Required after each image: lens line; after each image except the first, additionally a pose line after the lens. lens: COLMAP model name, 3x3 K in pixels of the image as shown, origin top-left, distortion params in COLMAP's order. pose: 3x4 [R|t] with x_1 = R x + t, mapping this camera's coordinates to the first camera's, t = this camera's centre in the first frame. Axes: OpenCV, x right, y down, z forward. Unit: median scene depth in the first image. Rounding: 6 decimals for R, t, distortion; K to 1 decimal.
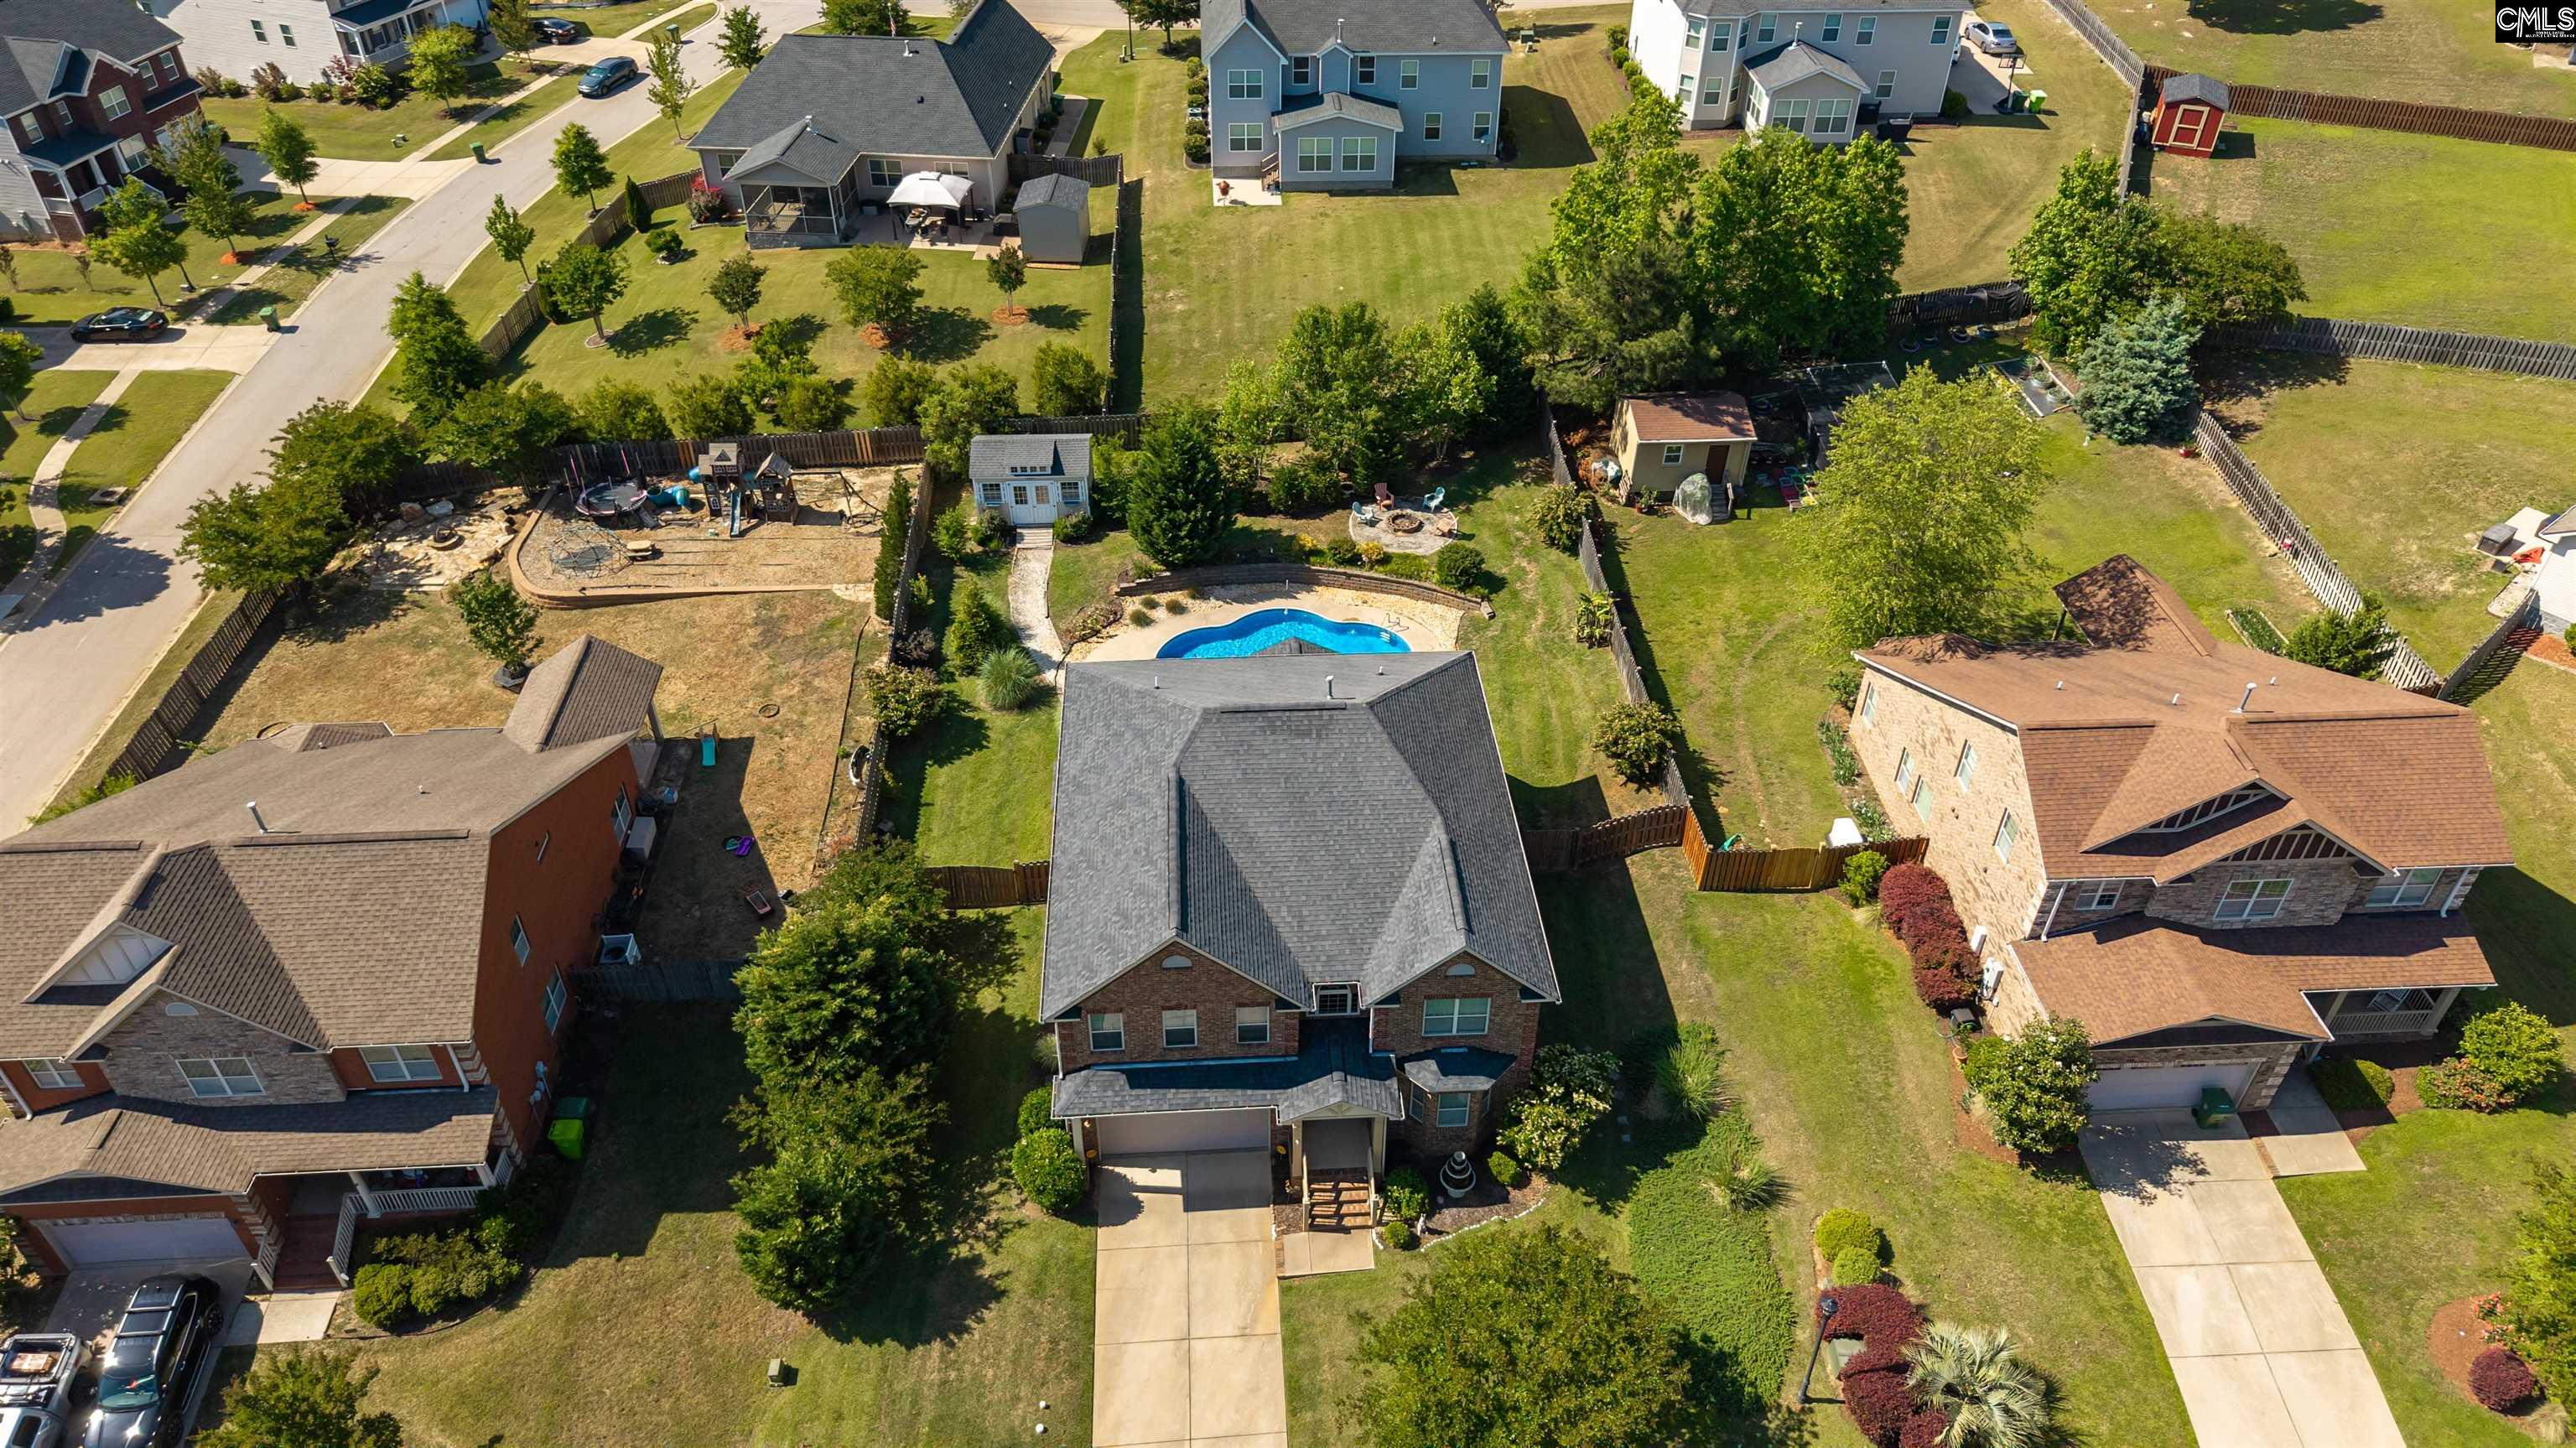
lens RADIAL K [[1721.5, 0, 1281.7], [0, 1721.5, 725.6], [0, 0, 1]] dist [0.020171, -0.018570]
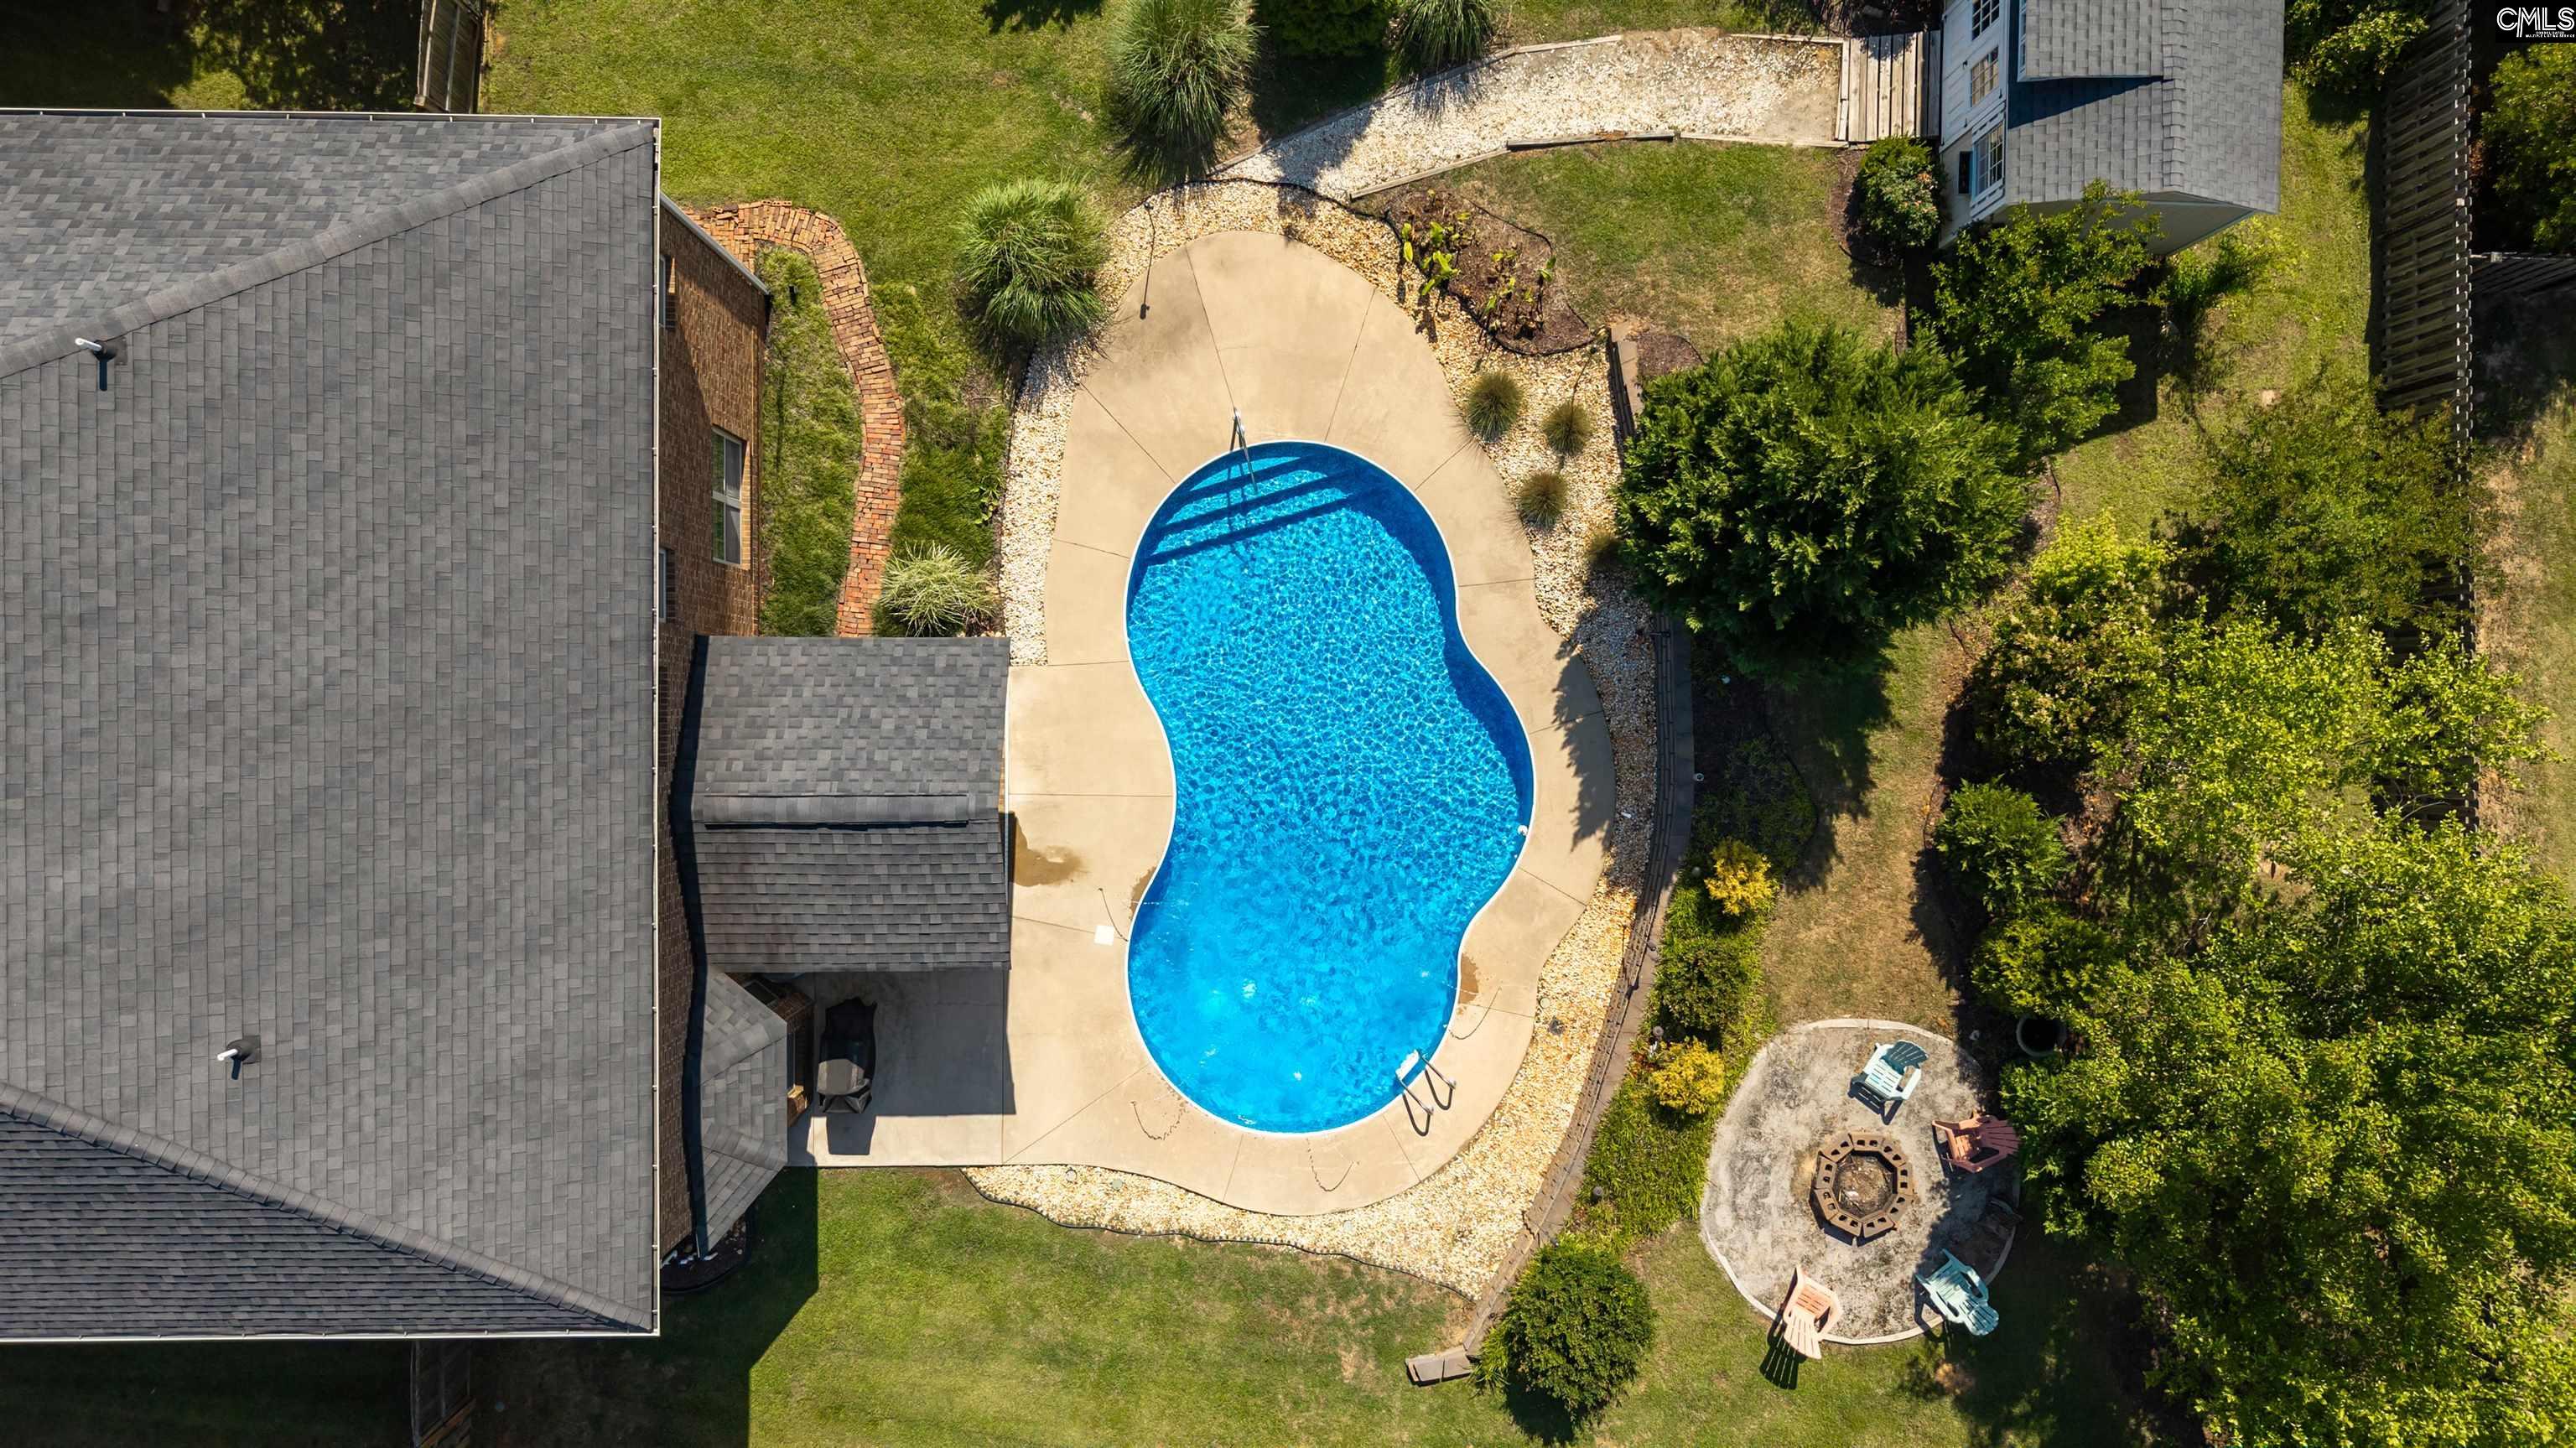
lens RADIAL K [[1721.5, 0, 1287.7], [0, 1721.5, 721.9], [0, 0, 1]] dist [0.020171, -0.018570]
pose [[-0.069123, 0.997148, 0.030303, -0.021521], [-0.612169, -0.066381, 0.787936, -0.307183], [0.787700, 0.035914, 0.615011, 0.696334]]
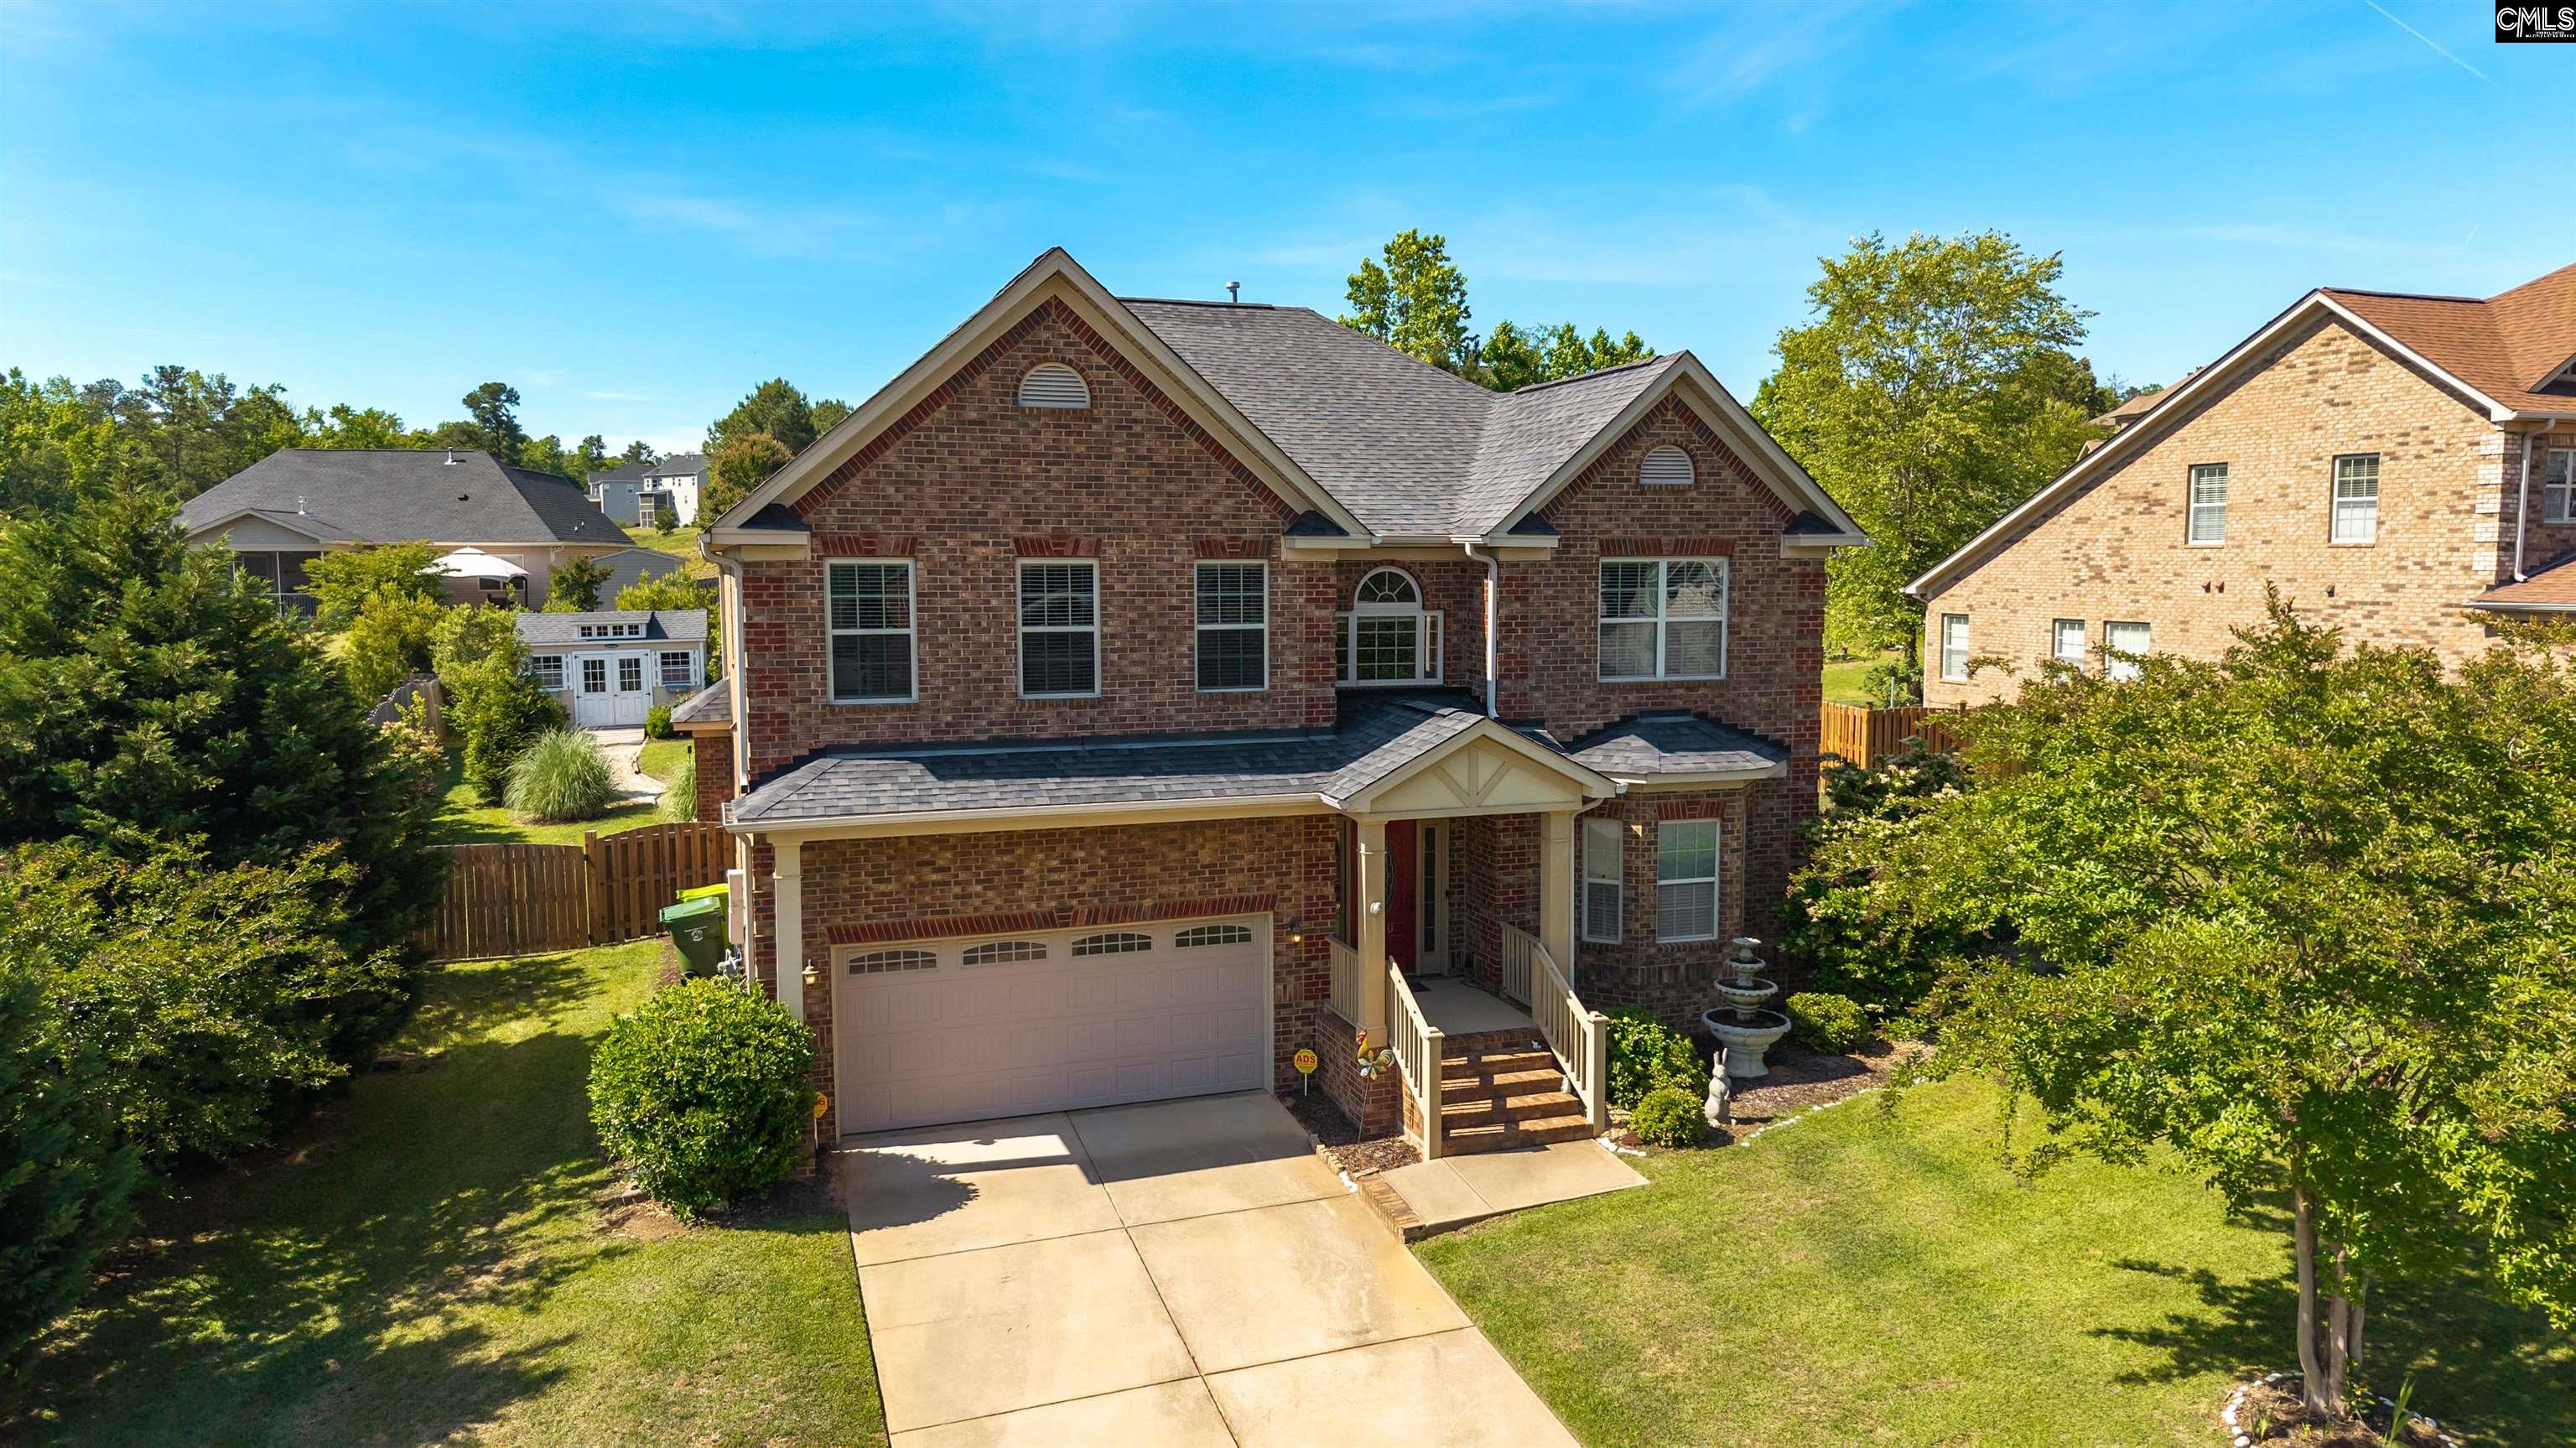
lens RADIAL K [[1721.5, 0, 1285.1], [0, 1721.5, 730.6], [0, 0, 1]] dist [0.020171, -0.018570]
pose [[0.963994, -0.029861, 0.264243, -0.072955], [0.166609, 0.842289, -0.512631, 0.260021], [-0.207261, 0.538199, 0.816936, 0.423631]]
